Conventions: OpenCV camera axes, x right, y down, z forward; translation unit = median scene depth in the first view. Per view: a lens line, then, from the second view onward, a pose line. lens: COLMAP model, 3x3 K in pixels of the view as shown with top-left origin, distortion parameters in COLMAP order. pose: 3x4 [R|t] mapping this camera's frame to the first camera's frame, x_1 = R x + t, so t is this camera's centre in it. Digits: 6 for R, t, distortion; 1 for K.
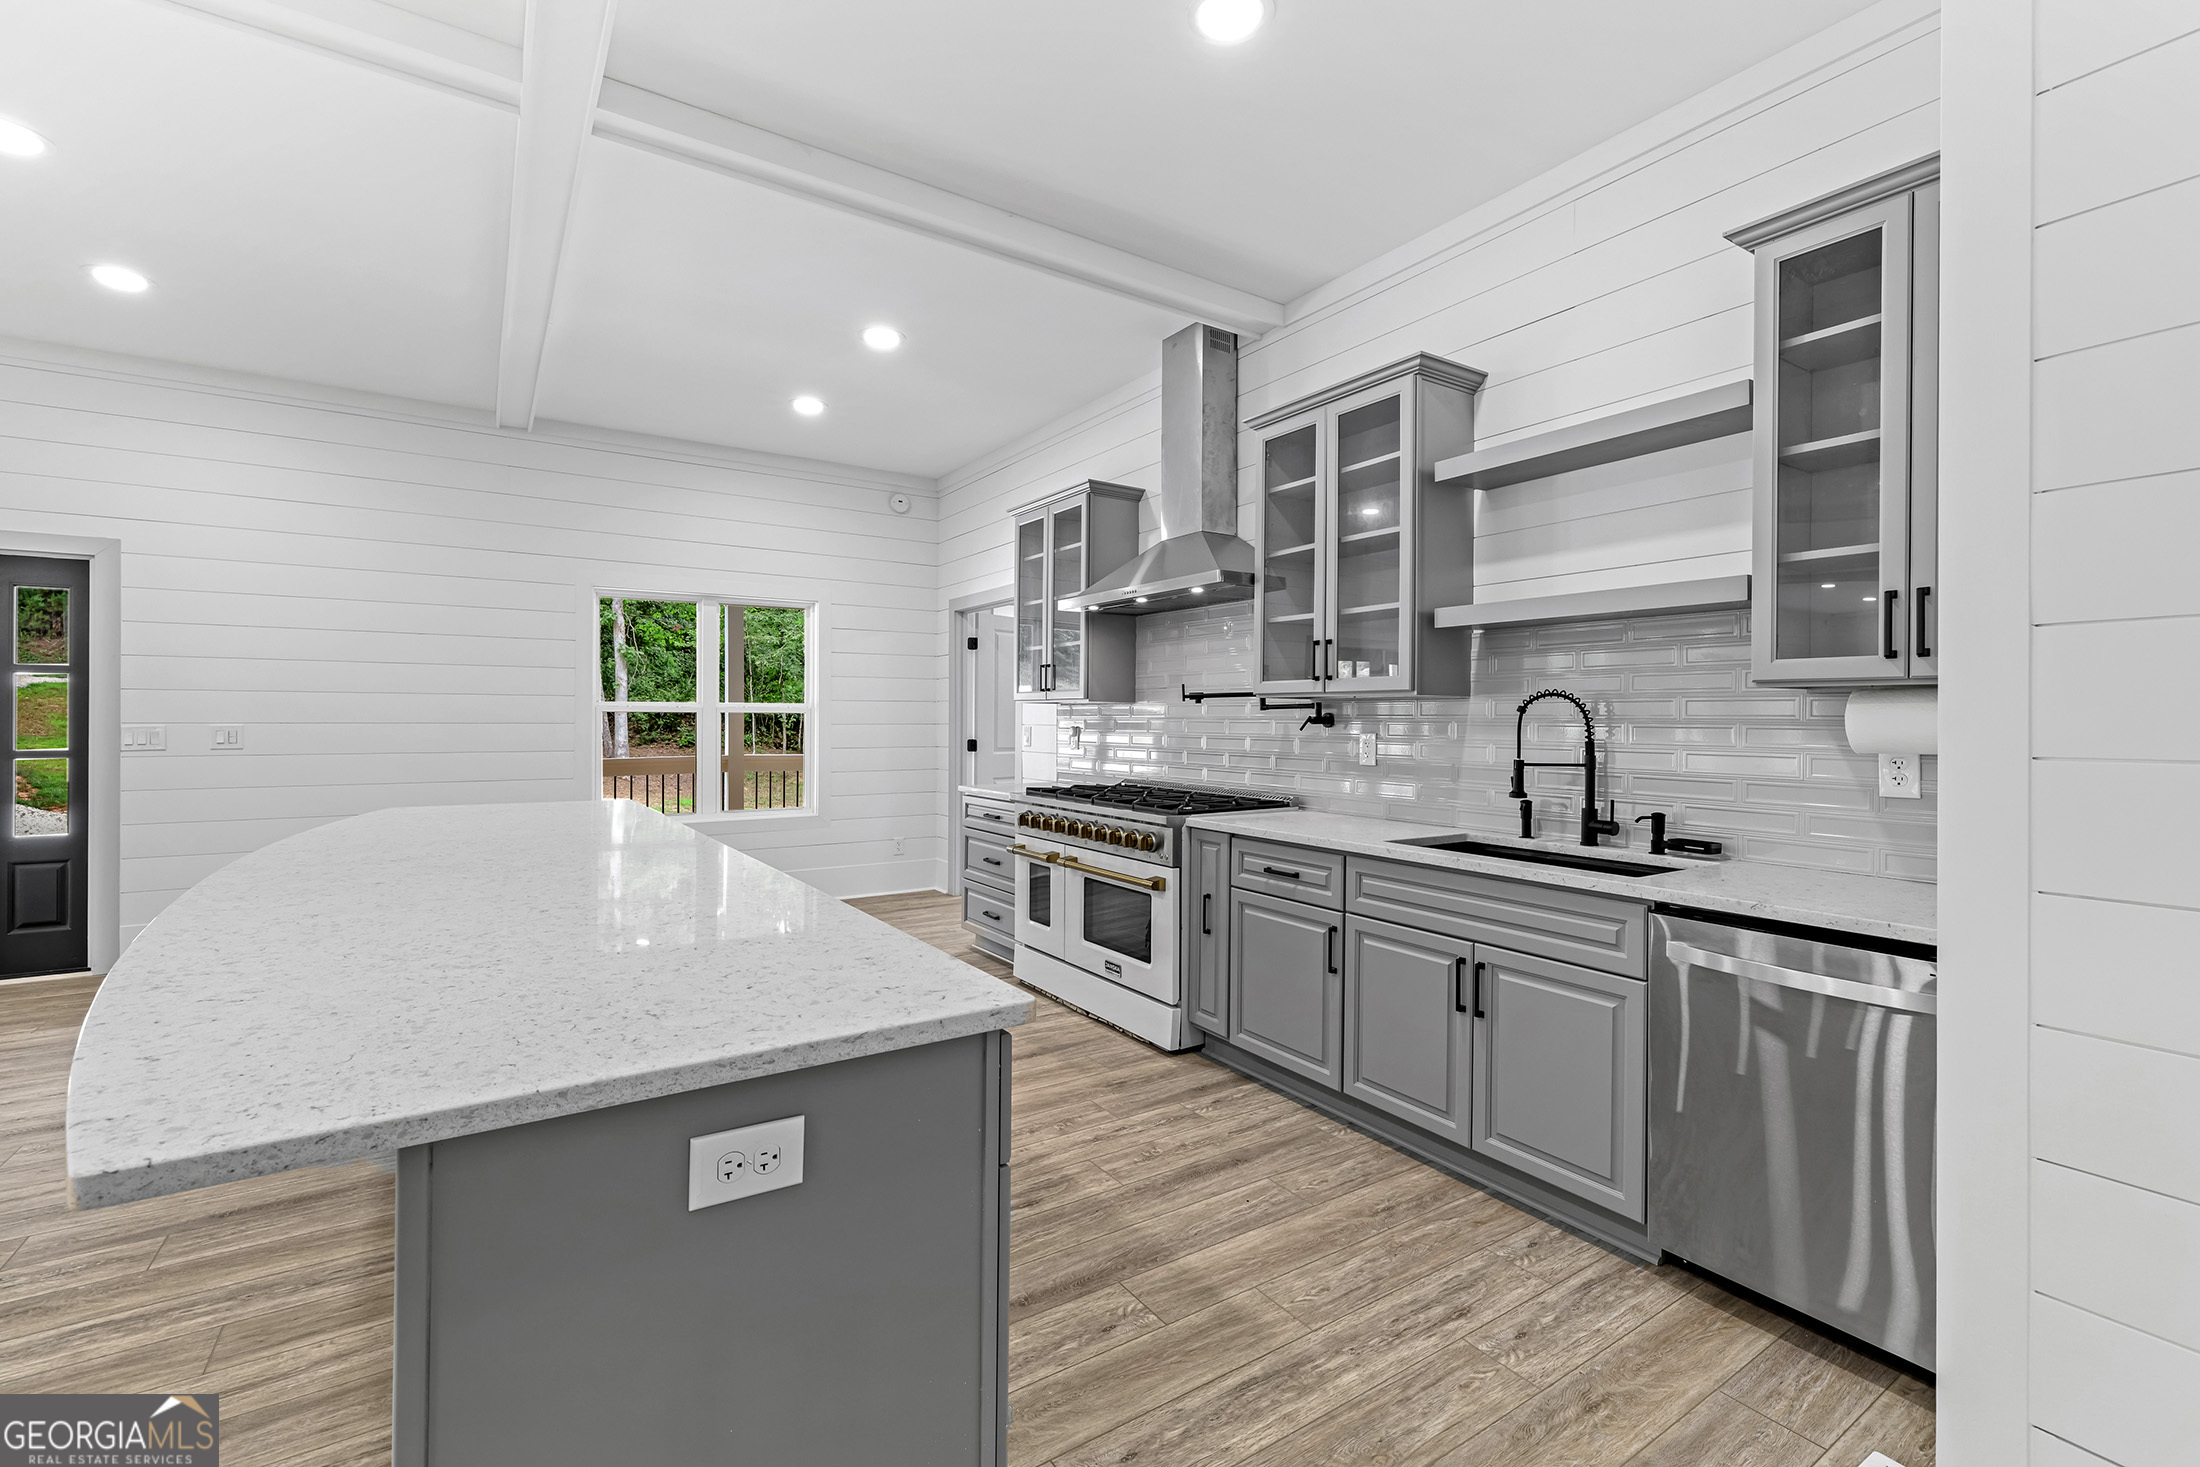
lens RADIAL K [[974.0, 0, 1098.9], [0, 974.0, 728.2], [0, 0, 1]] dist [0.000146, -0.000071]
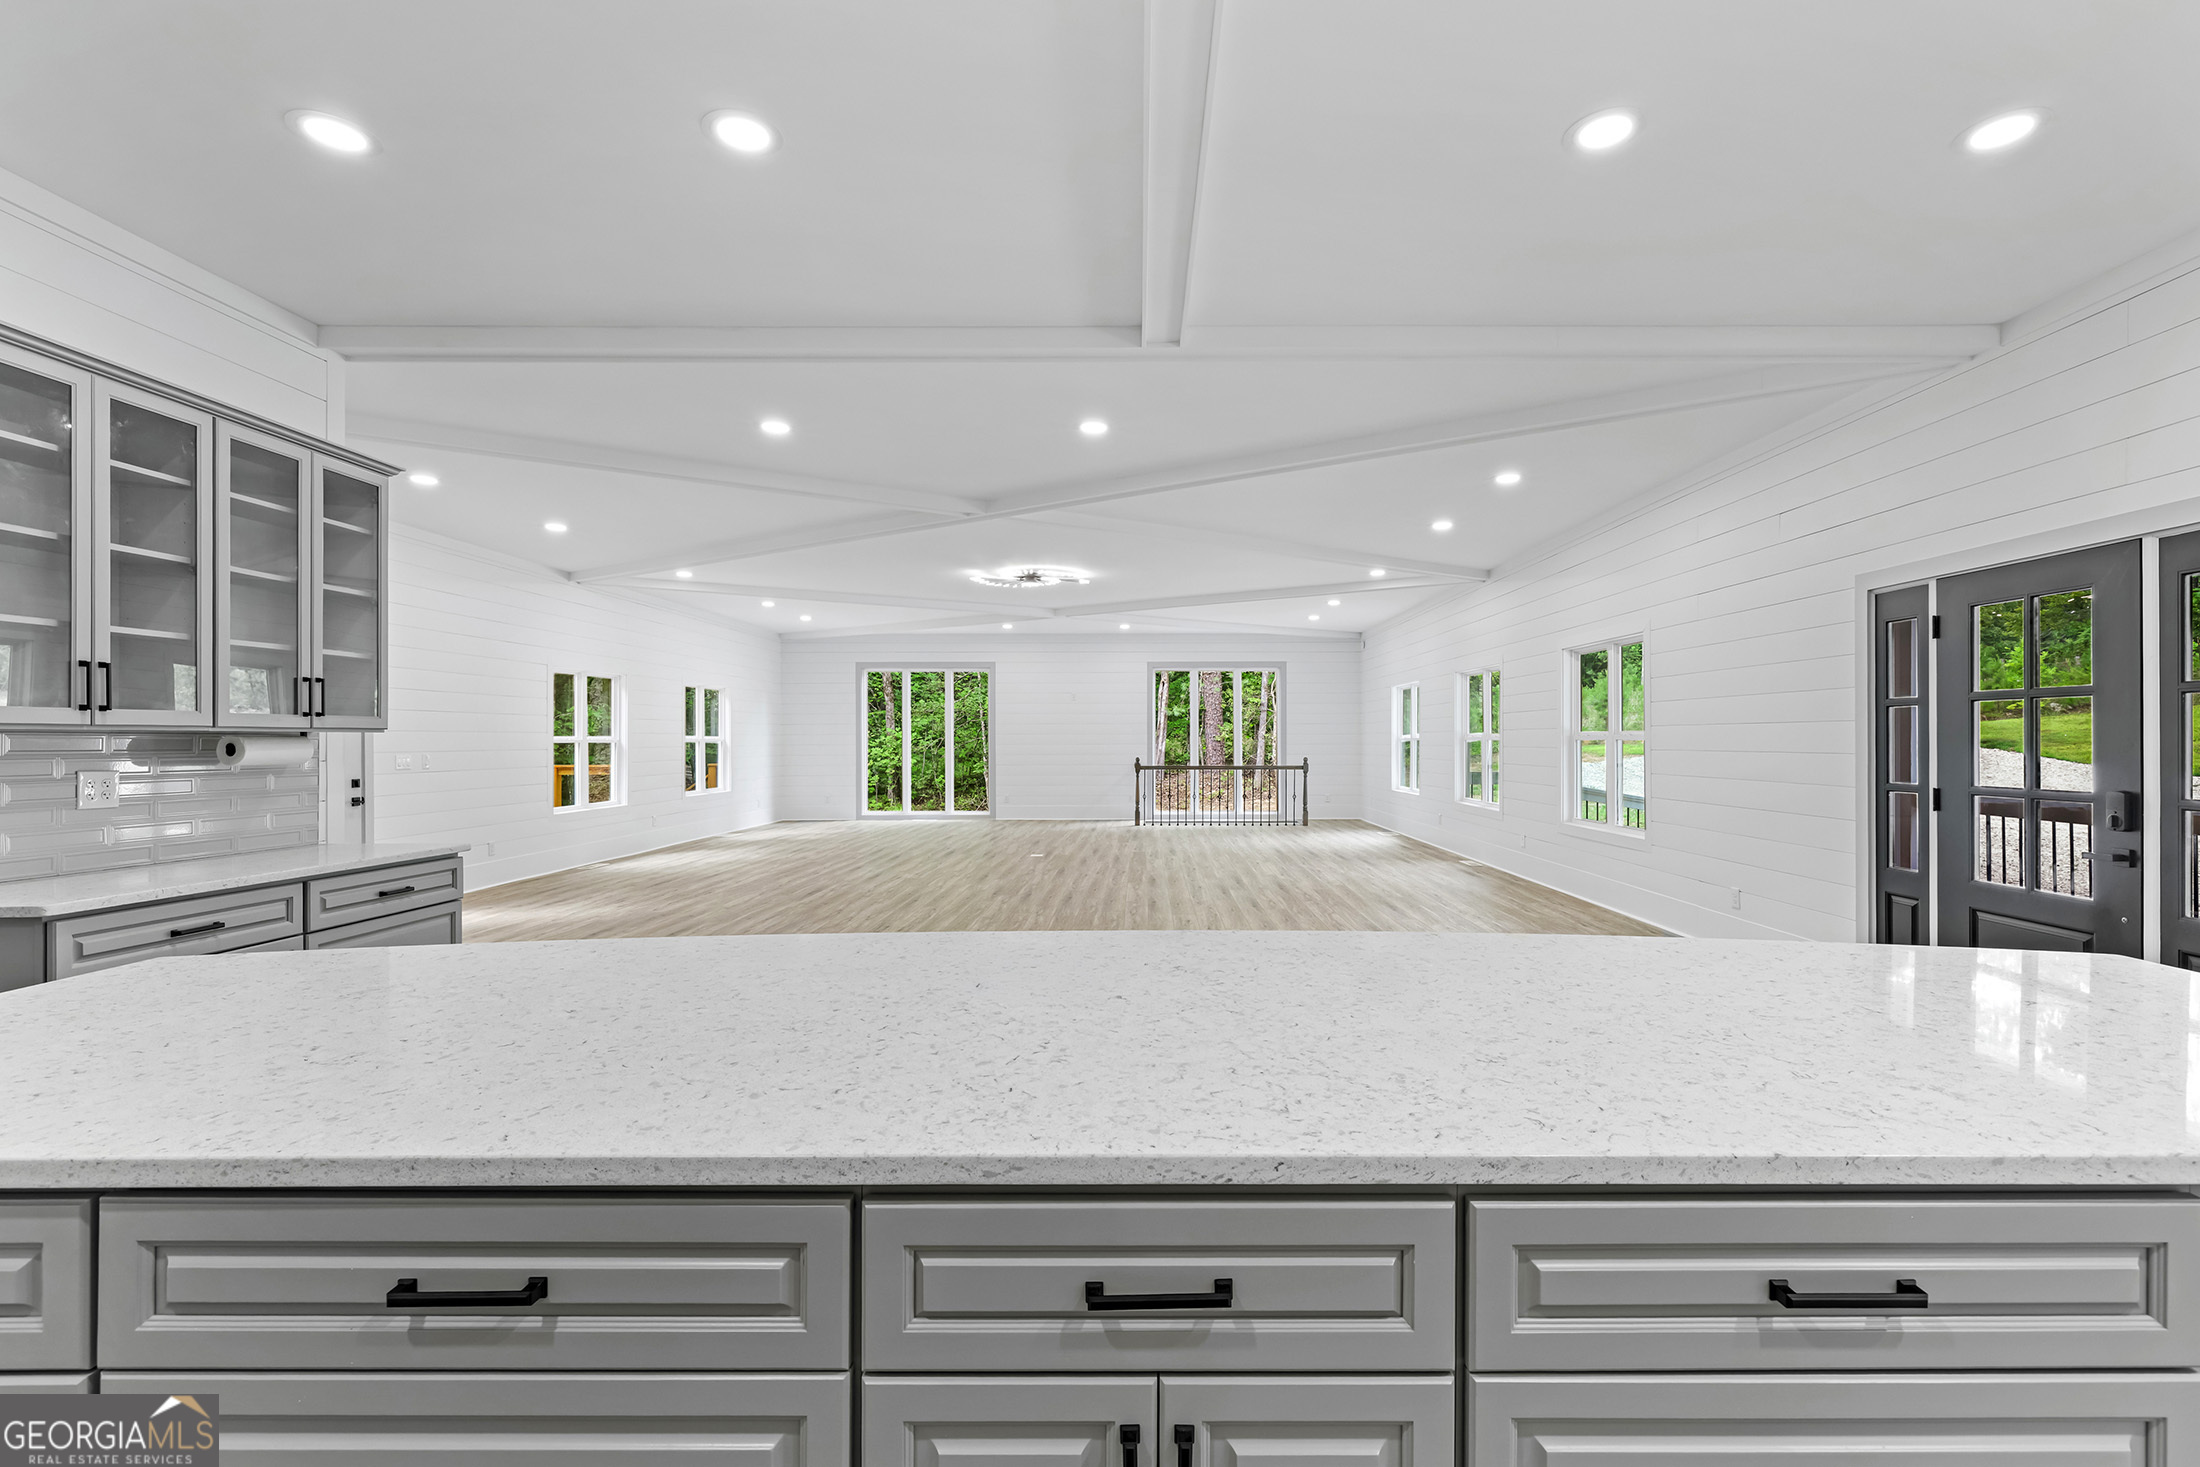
lens RADIAL K [[974.0, 0, 1098.9], [0, 974.0, 728.2], [0, 0, 1]] dist [0.000146, -0.000071]
pose [[-0.829823, -0.001920, 0.558024, -1.033005], [0.008510, 0.999834, 0.016096, -0.046026], [-0.557962, 0.018106, -0.829669, 1.383195]]
